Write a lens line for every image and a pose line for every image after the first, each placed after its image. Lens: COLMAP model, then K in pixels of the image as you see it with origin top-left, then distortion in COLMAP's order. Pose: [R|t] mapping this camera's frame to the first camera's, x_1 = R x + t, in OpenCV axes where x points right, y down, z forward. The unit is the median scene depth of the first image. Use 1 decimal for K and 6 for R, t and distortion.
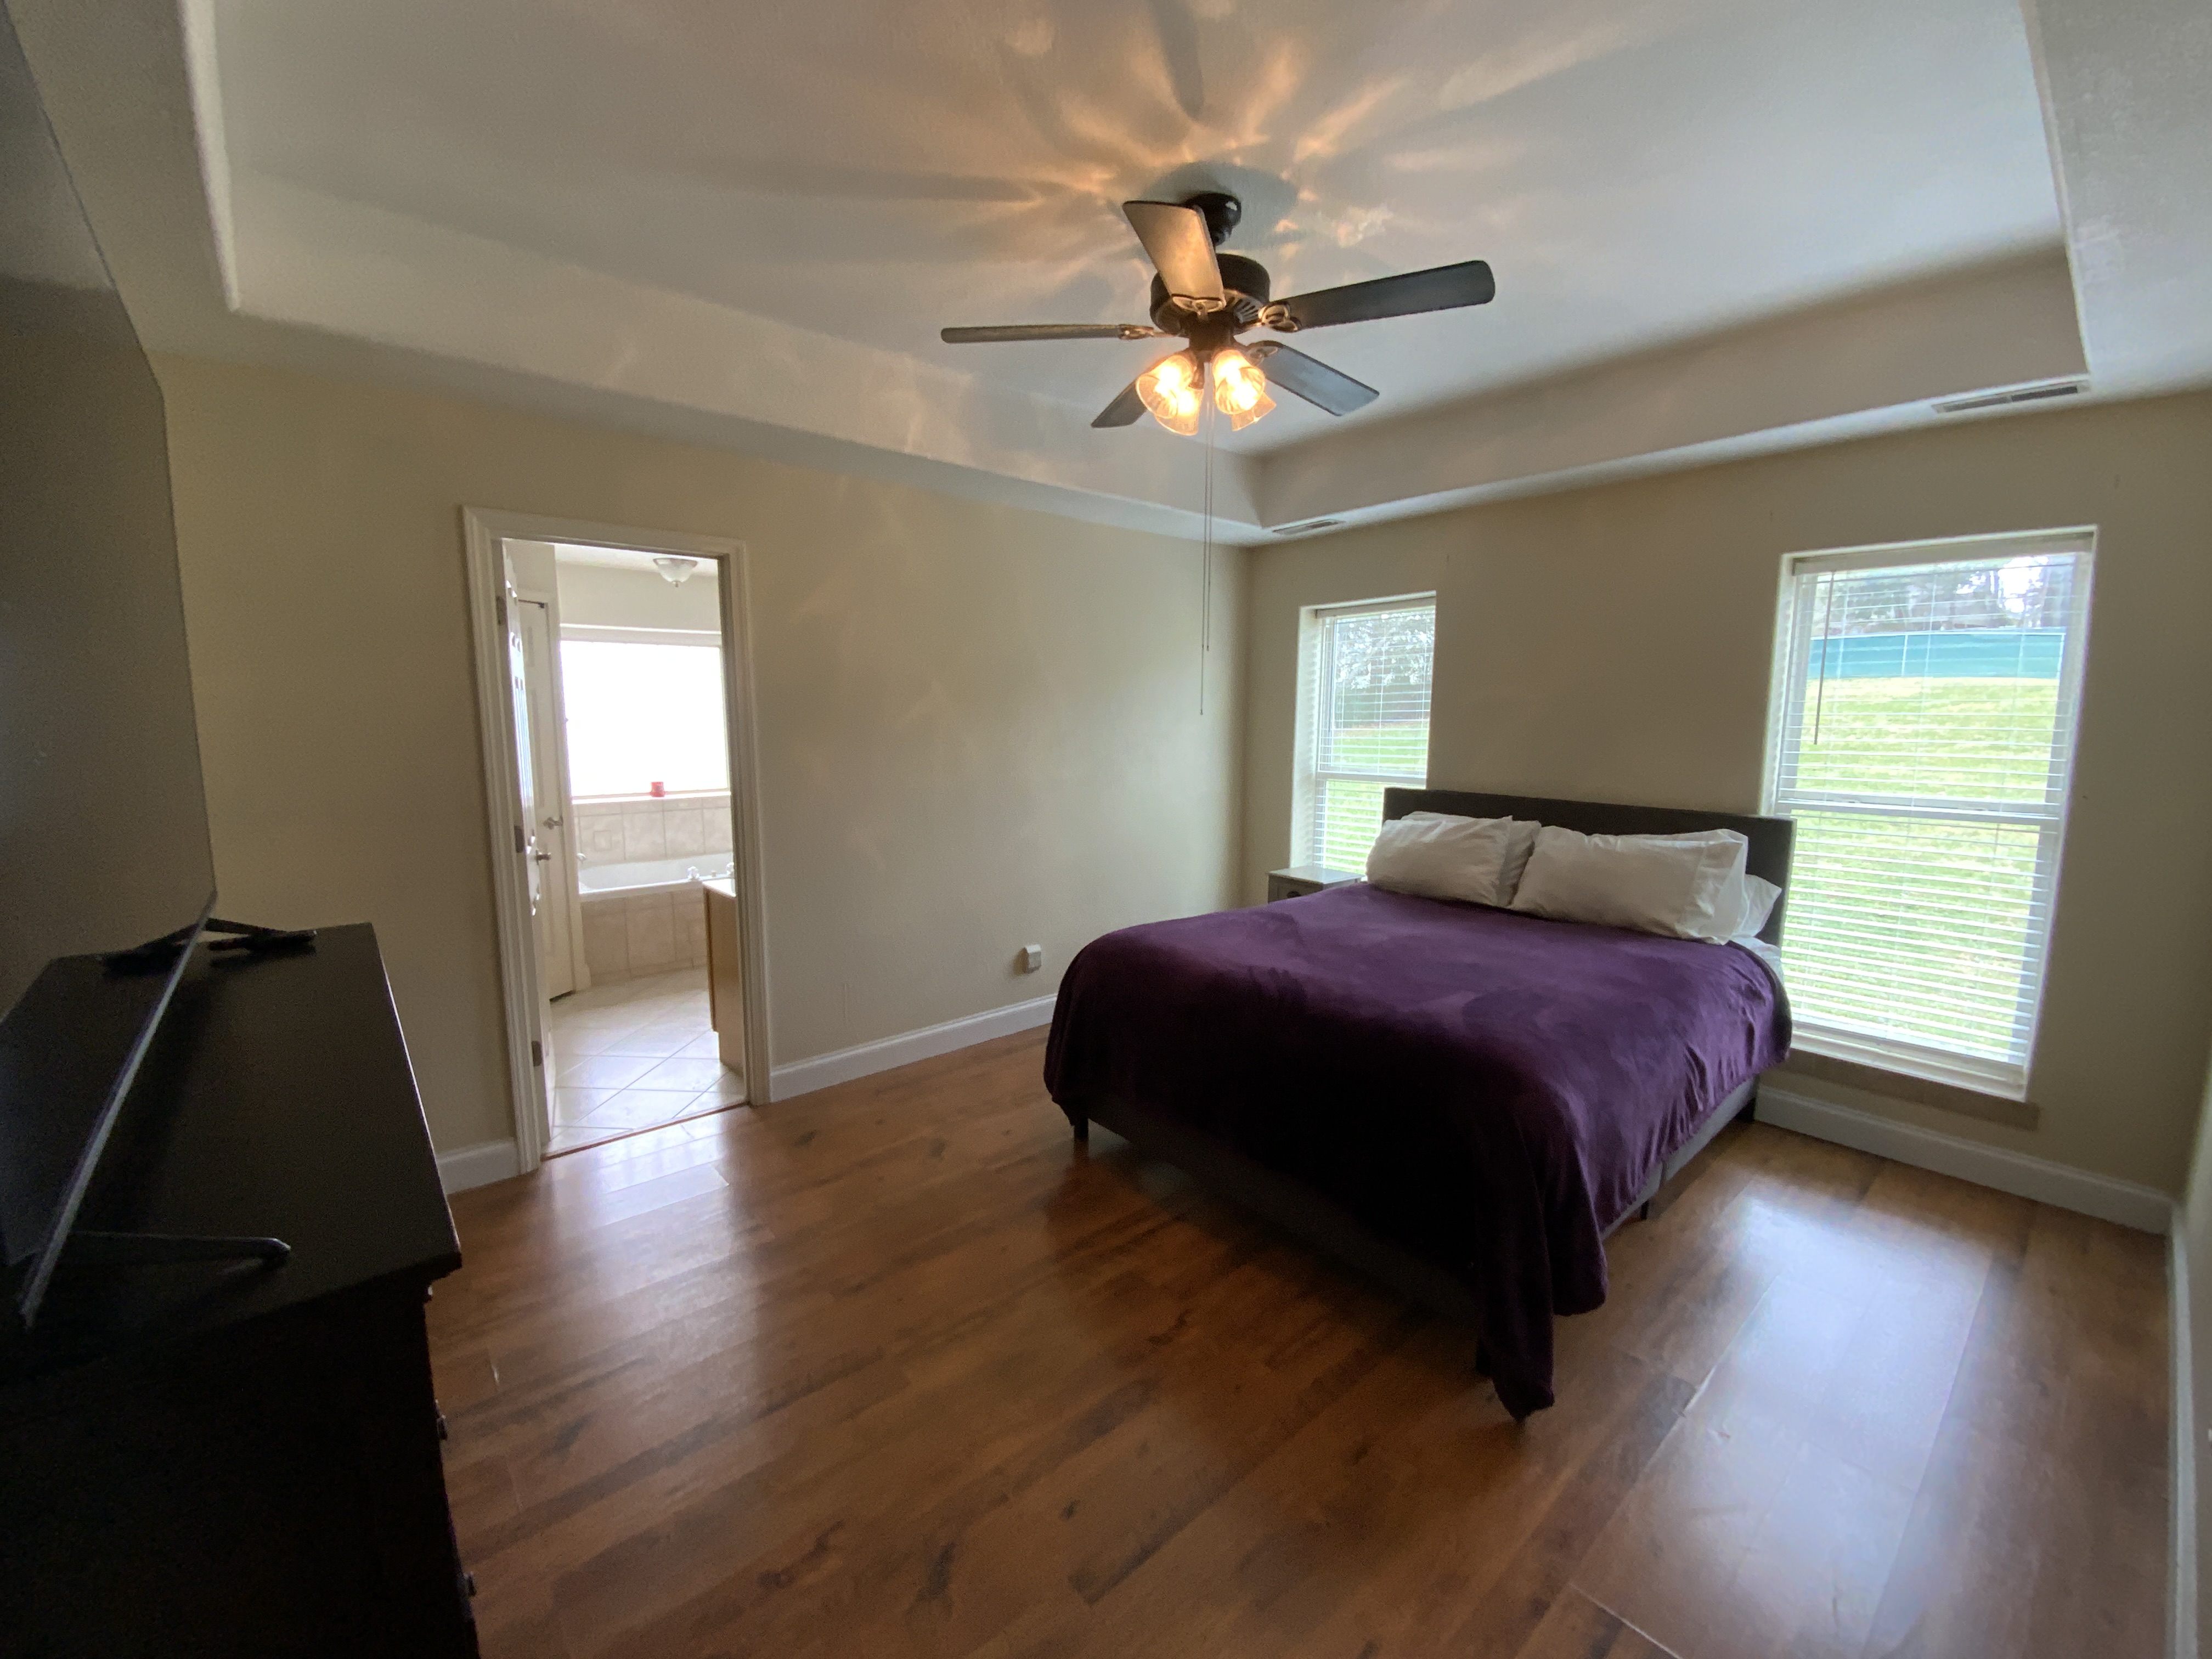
lens RADIAL K [[894.8, 0, 1101.1], [0, 894.8, 830.8], [0, 0, 1]] dist [0.002126, -0.000878]
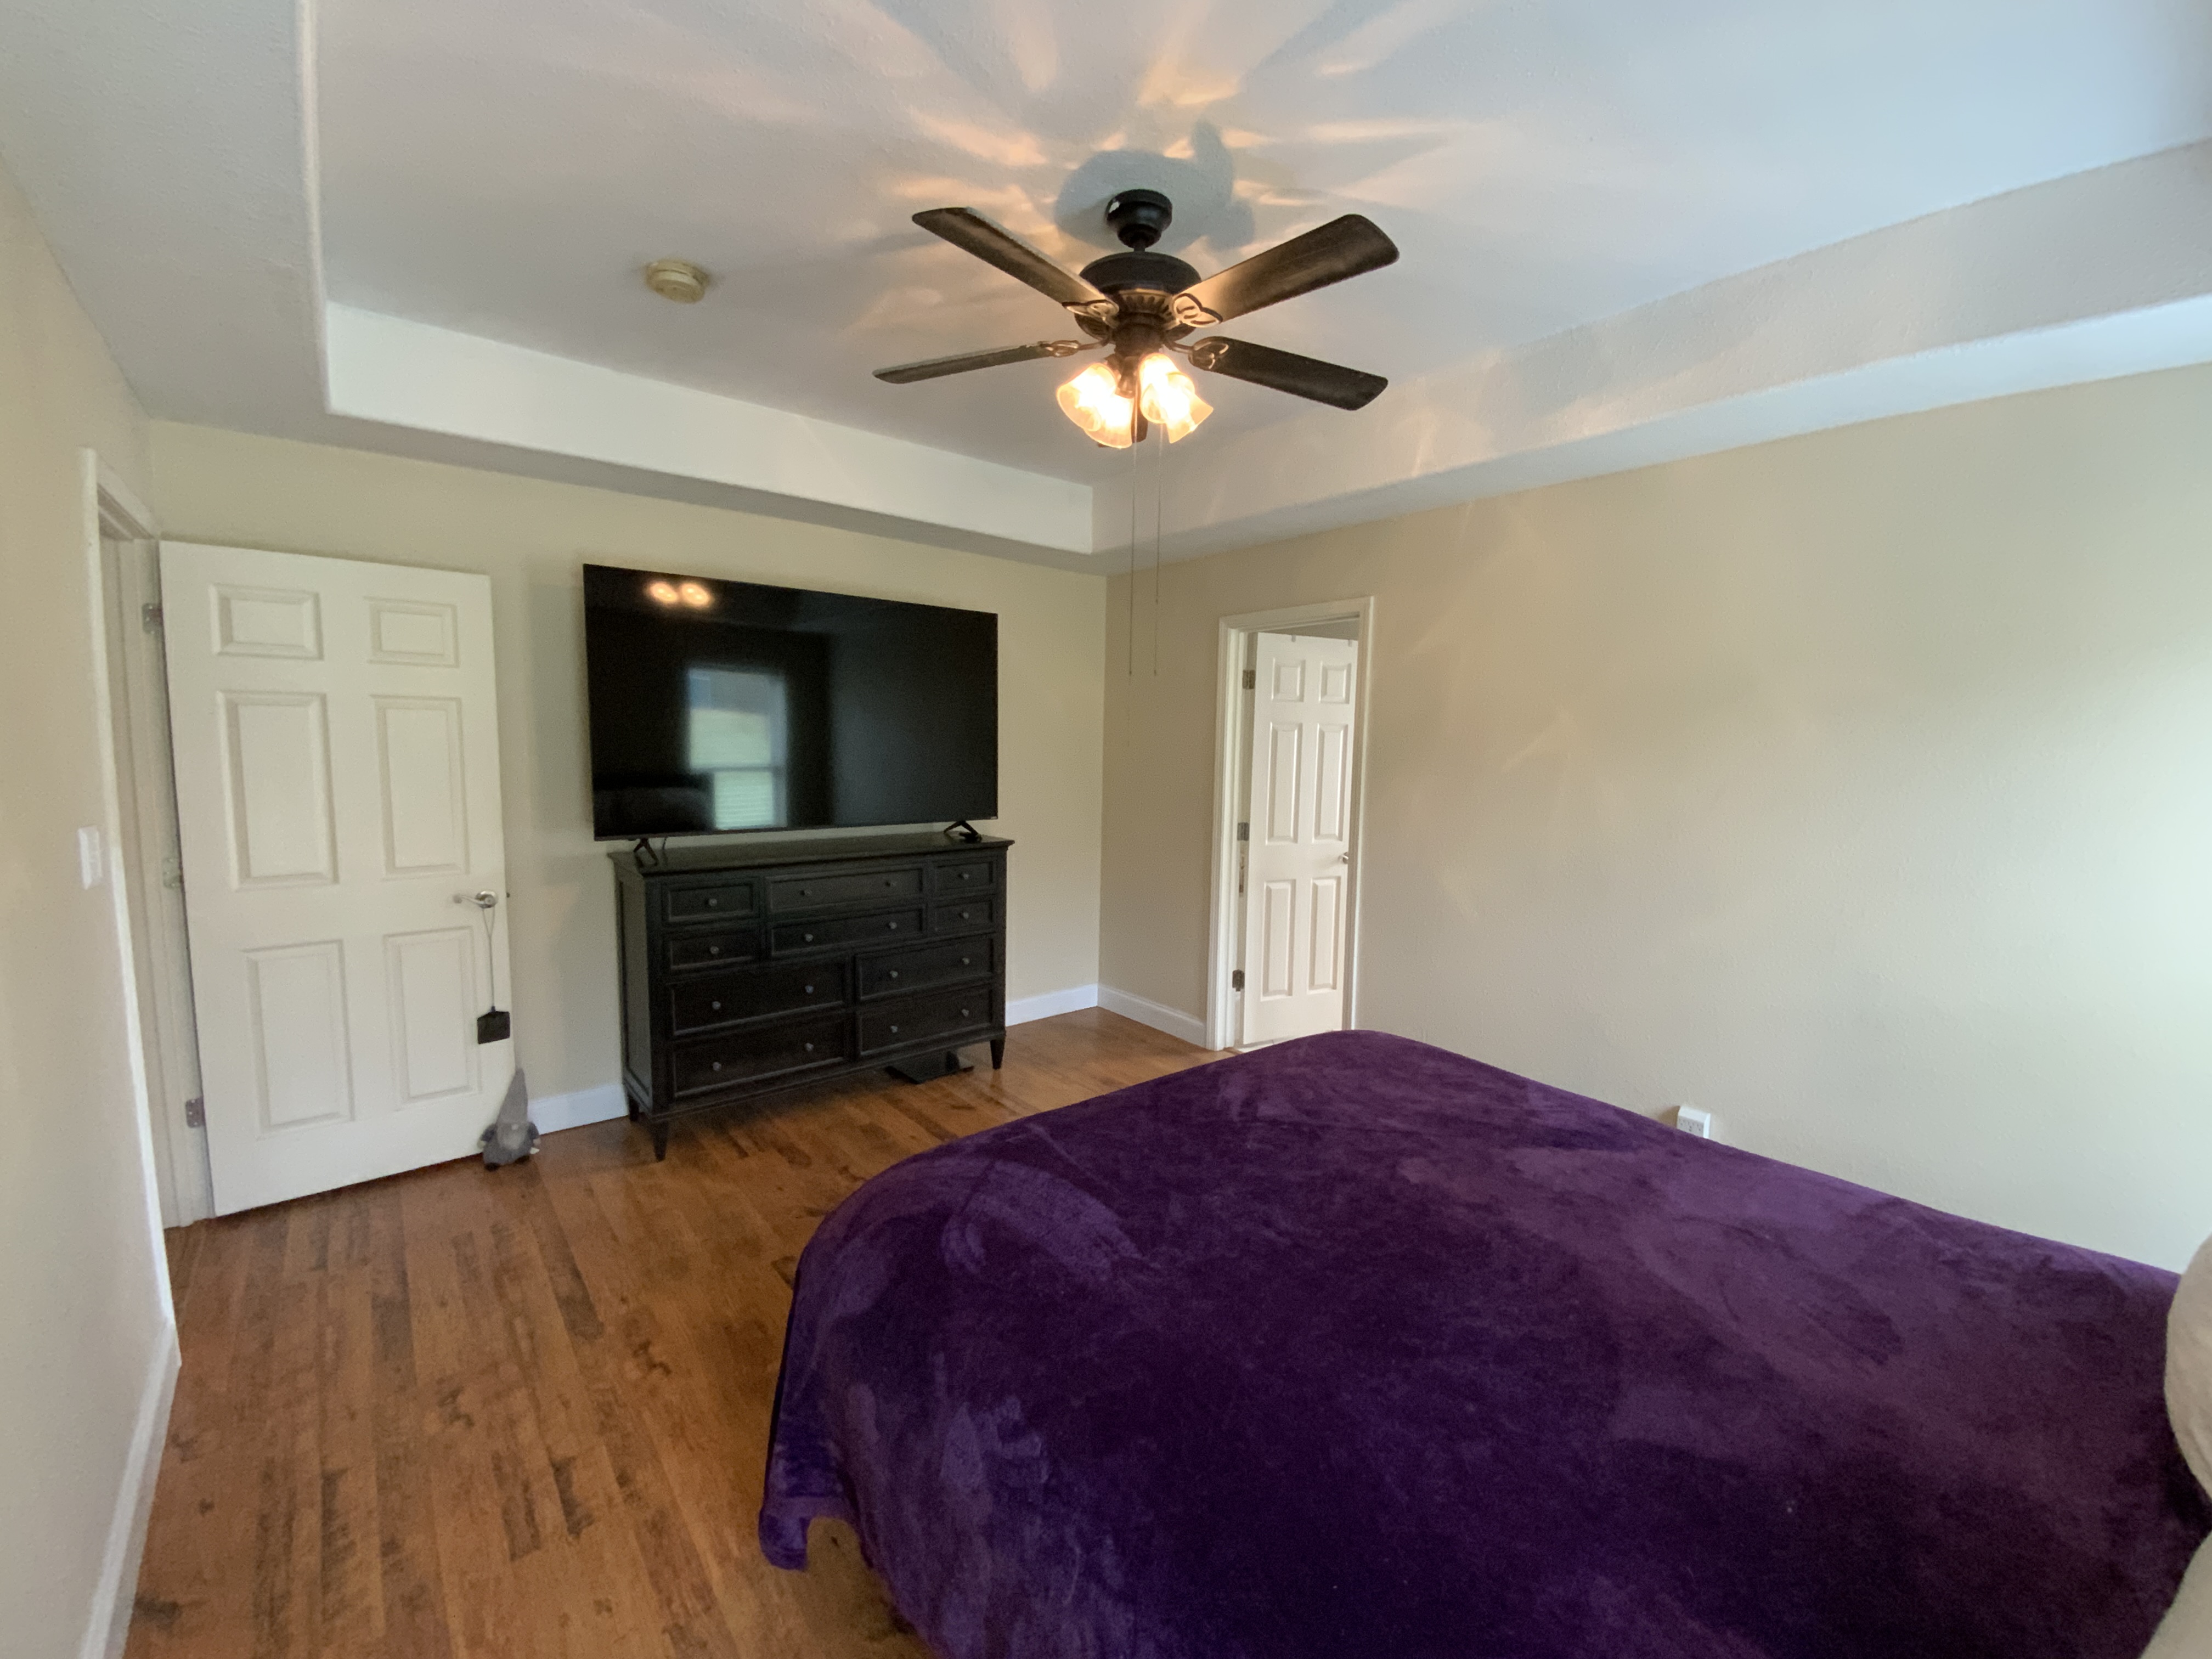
lens RADIAL K [[894.8, 0, 1113.8], [0, 894.8, 832.2], [0, 0, 1]] dist [0.002126, -0.000878]
pose [[-0.014393, 0.105720, -0.994292, 0.922947], [-0.144345, 0.983759, 0.106690, -0.128383], [0.989423, 0.145057, 0.001101, 0.885259]]
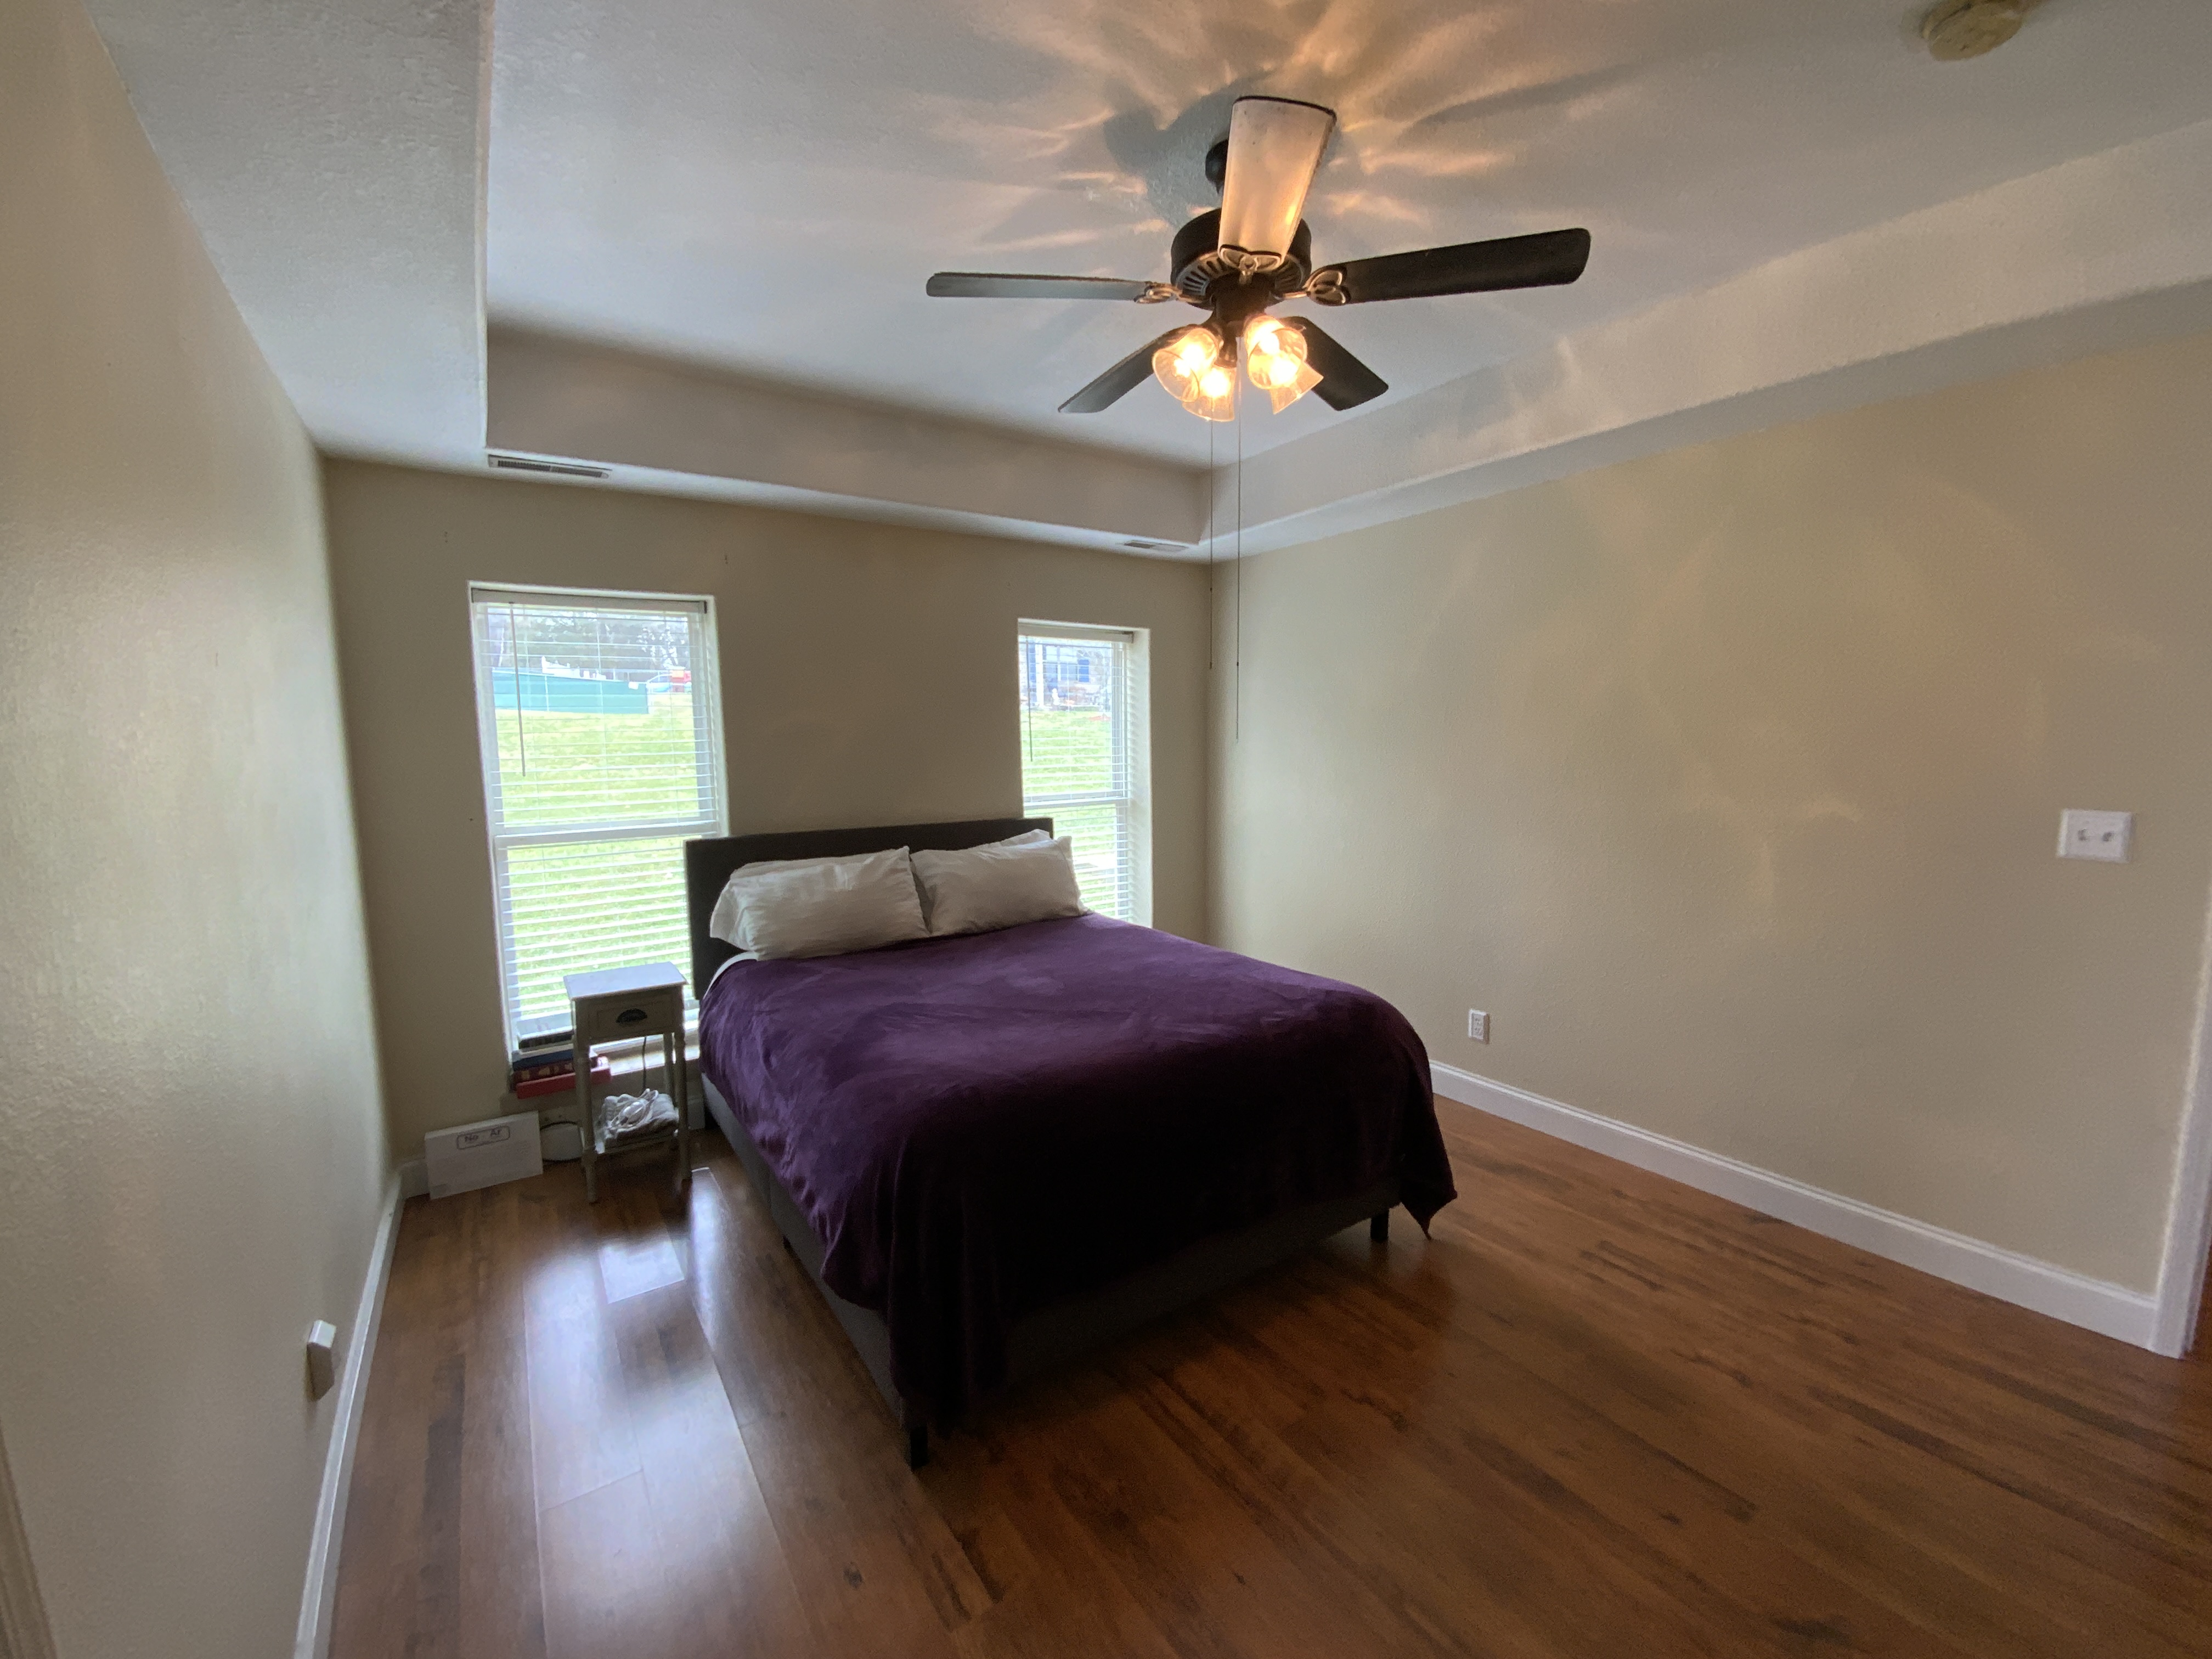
lens RADIAL K [[894.8, 0, 1099.3], [0, 894.8, 833.3], [0, 0, 1]] dist [0.002126, -0.000878]
pose [[0.116961, -0.120492, 0.985800, -0.670438], [0.141229, 0.984543, 0.103582, -0.141491], [-0.983044, 0.127108, 0.132170, 0.913980]]
